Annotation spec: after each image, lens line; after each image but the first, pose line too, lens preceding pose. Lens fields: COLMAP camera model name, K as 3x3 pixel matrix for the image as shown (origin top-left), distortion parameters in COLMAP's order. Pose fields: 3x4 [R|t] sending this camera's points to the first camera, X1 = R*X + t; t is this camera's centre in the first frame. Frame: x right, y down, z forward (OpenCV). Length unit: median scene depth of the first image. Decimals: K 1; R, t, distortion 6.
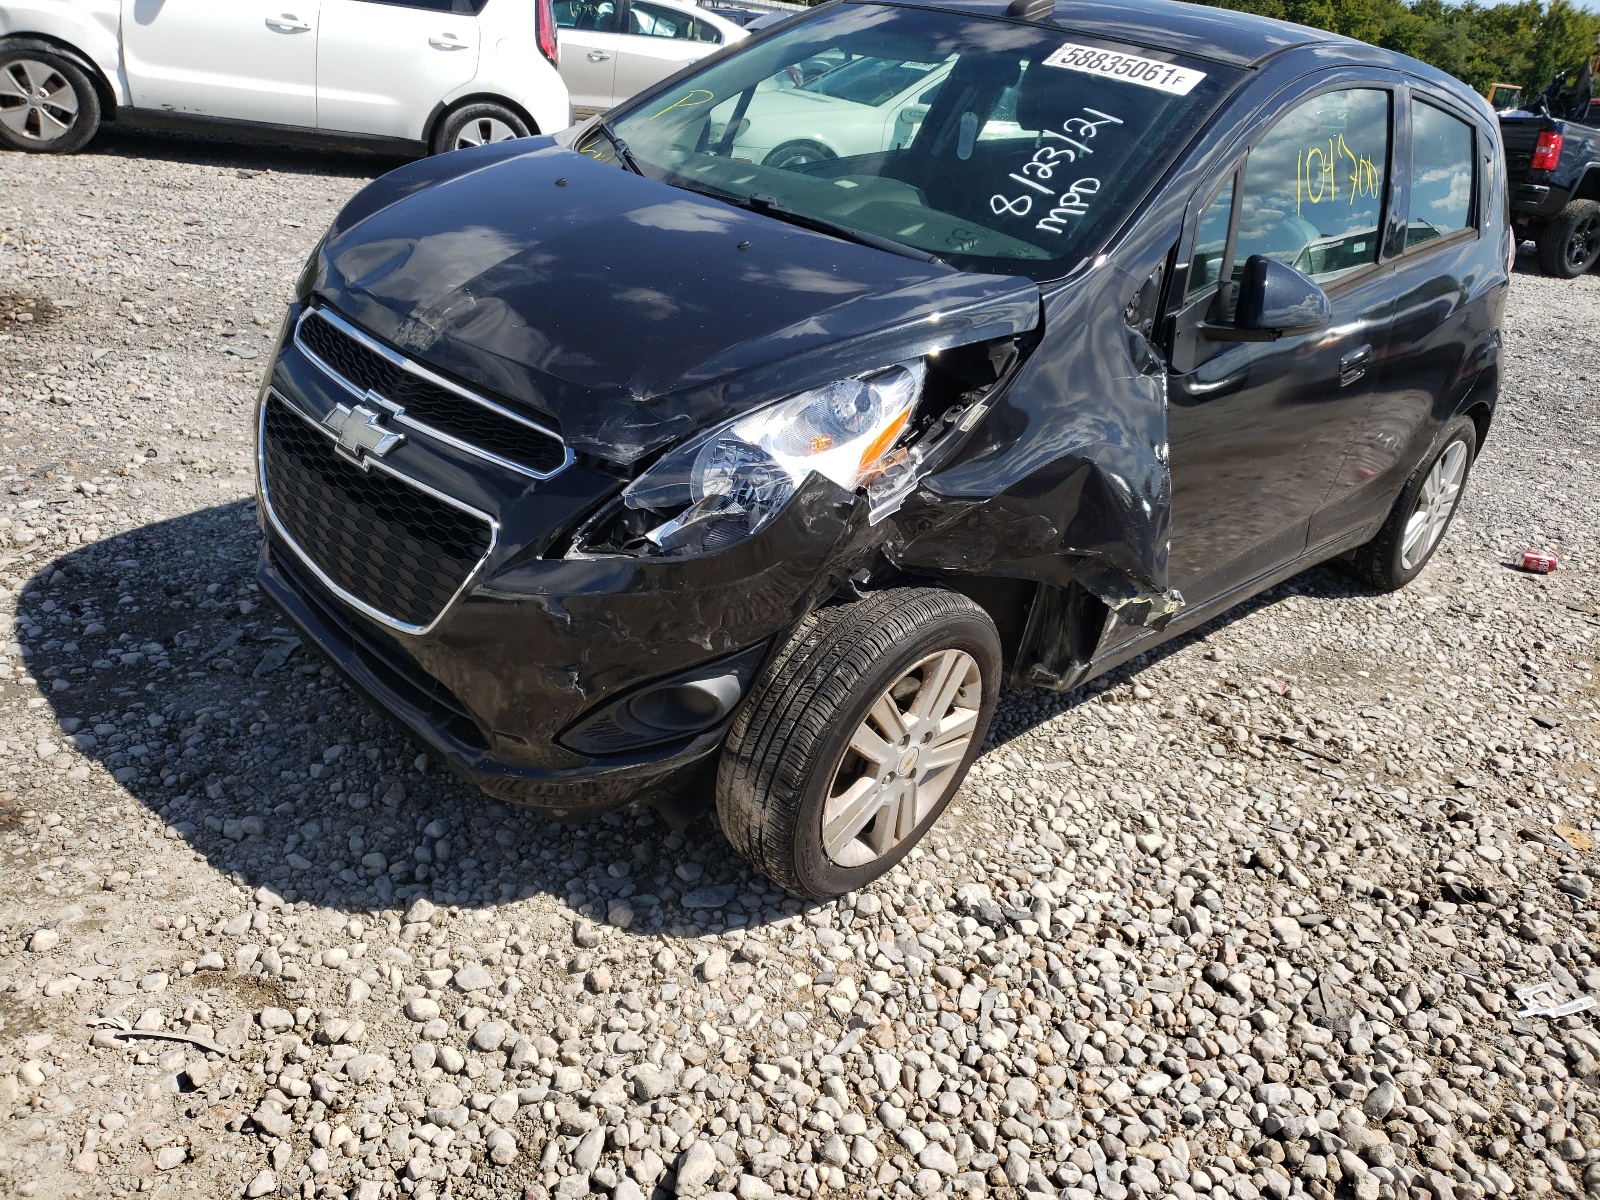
lens RADIAL K [[1268.0, 0, 827.4], [0, 1268.0, 600.6], [0, 0, 1]] dist [-0.007388, 0.074998]
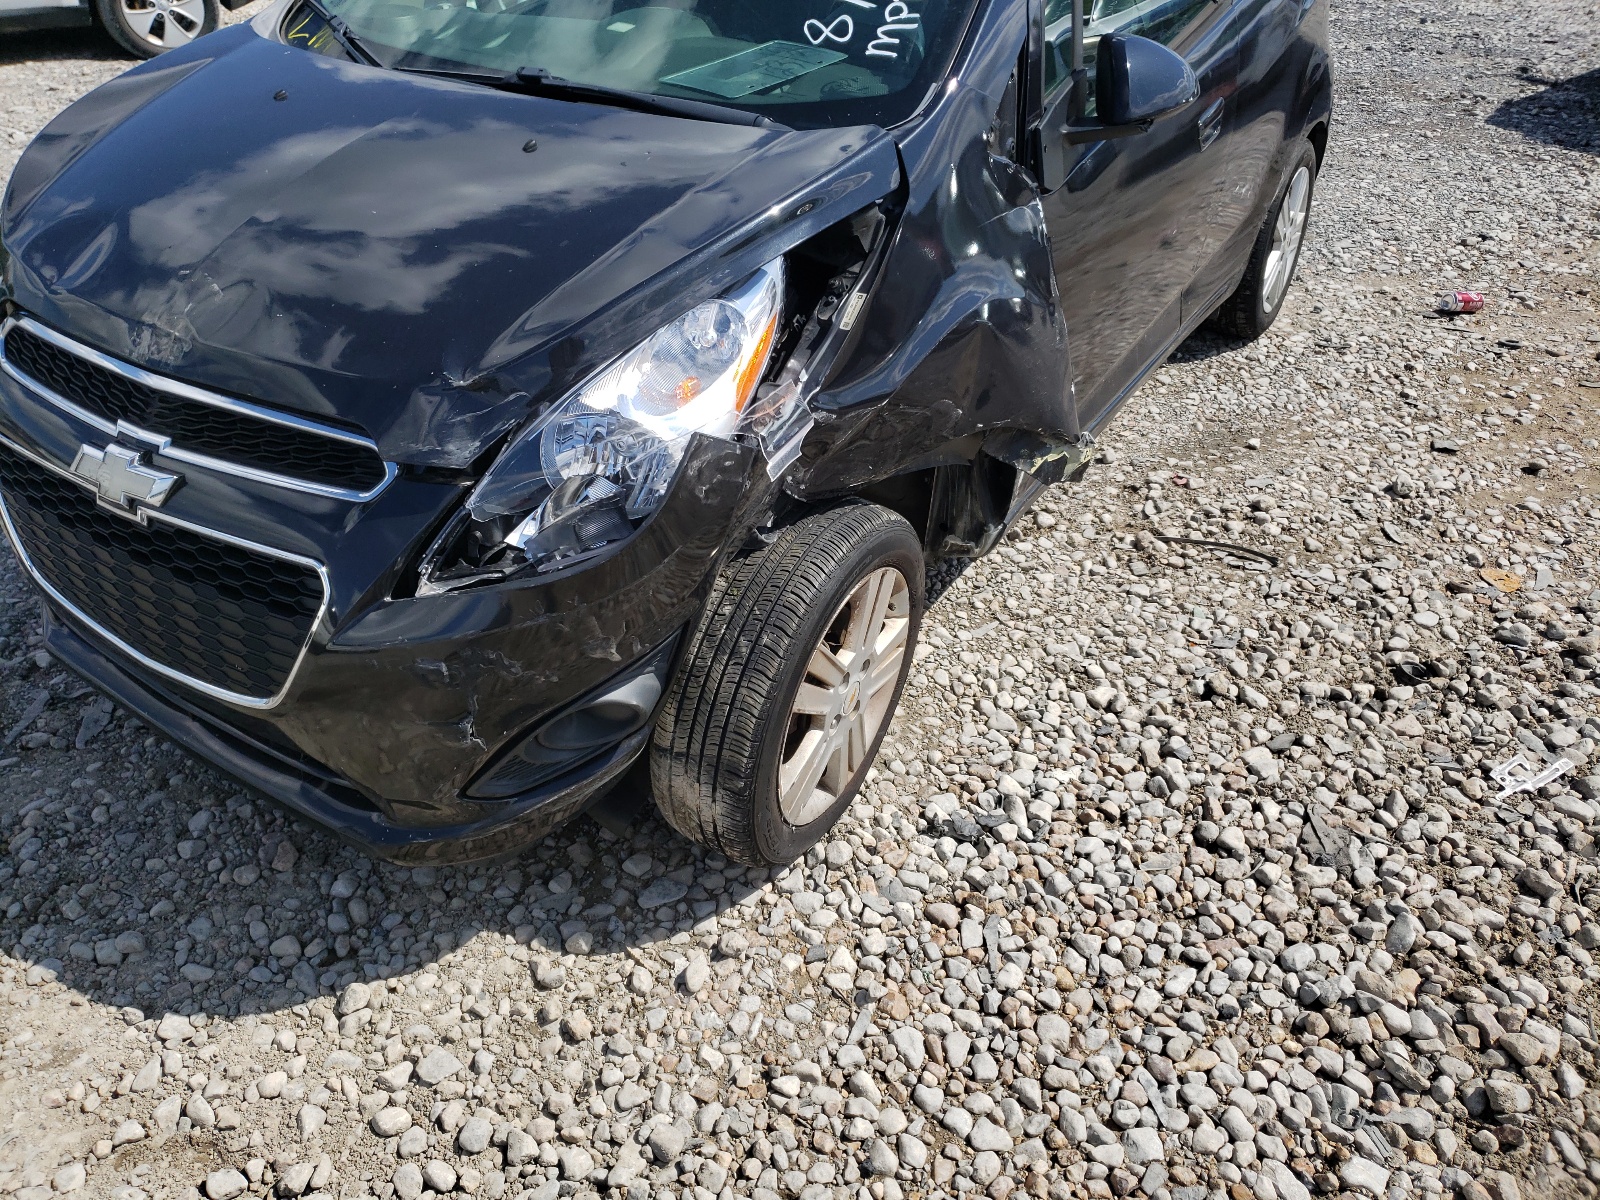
lens RADIAL K [[1276.7, 0, 808.3], [0, 1276.7, 598.5], [0, 0, 1]] dist [-0.005266, 0.064891]
pose [[0.971049, -0.222623, 0.086617, -0.029428], [0.206322, 0.964371, 0.165590, -0.101411], [-0.120395, -0.142925, 0.982383, 0.125584]]
